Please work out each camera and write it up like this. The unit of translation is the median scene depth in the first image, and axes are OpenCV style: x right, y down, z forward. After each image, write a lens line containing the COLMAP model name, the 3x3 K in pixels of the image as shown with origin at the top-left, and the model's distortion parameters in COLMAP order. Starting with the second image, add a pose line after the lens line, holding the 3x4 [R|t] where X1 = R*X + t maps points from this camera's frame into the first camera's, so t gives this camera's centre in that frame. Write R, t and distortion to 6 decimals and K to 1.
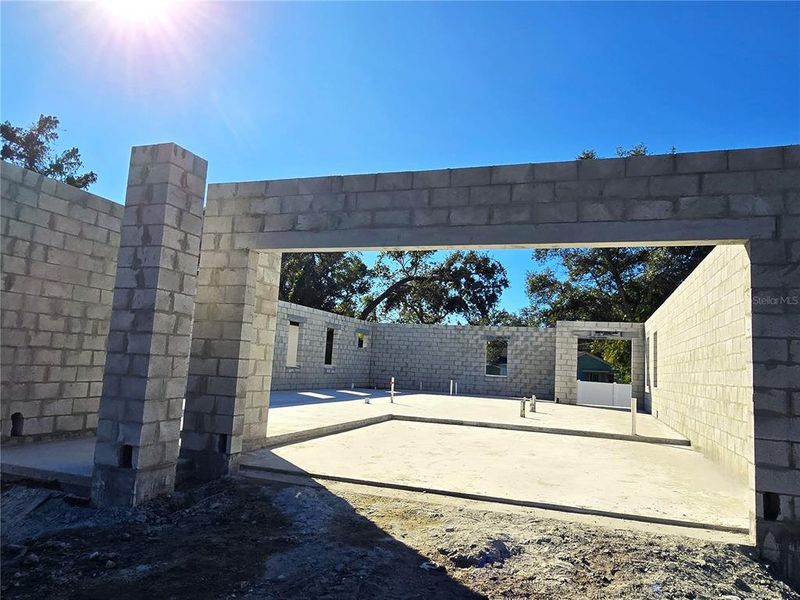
lens RADIAL K [[549.7, 0, 415.9], [0, 549.7, 299.9], [0, 0, 1]] dist [-0.002694, 0.000129]
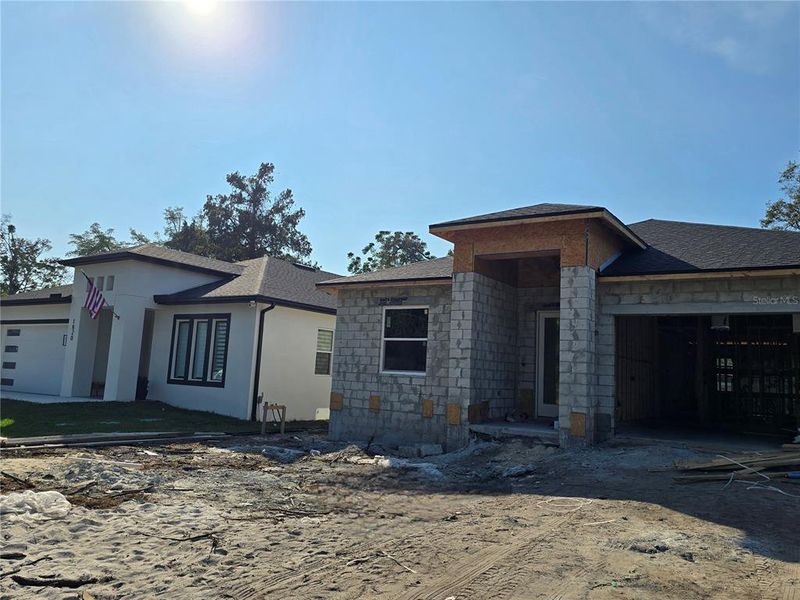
lens RADIAL K [[601.8, 0, 424.0], [0, 601.8, 296.9], [0, 0, 1]] dist [0.128809, 0.000398]
pose [[0.967579, -0.043960, -0.248713, -0.091430], [0.040065, 0.998983, -0.020704, -0.032190], [0.249370, 0.010068, 0.968356, -0.256359]]
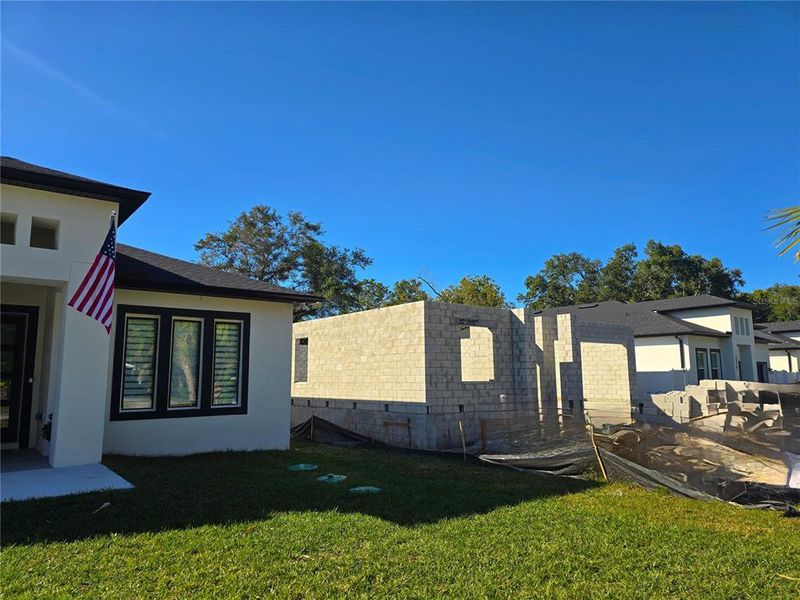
lens RADIAL K [[534.6, 0, 400.0], [0, 534.6, 300.0], [0, 0, 1]] dist [0.089556, -0.095627]
pose [[0.553297, 0.058271, 0.830943, -0.794167], [-0.063514, 0.997597, -0.027666, -0.043688], [-0.830559, -0.037468, 0.555669, 0.002741]]
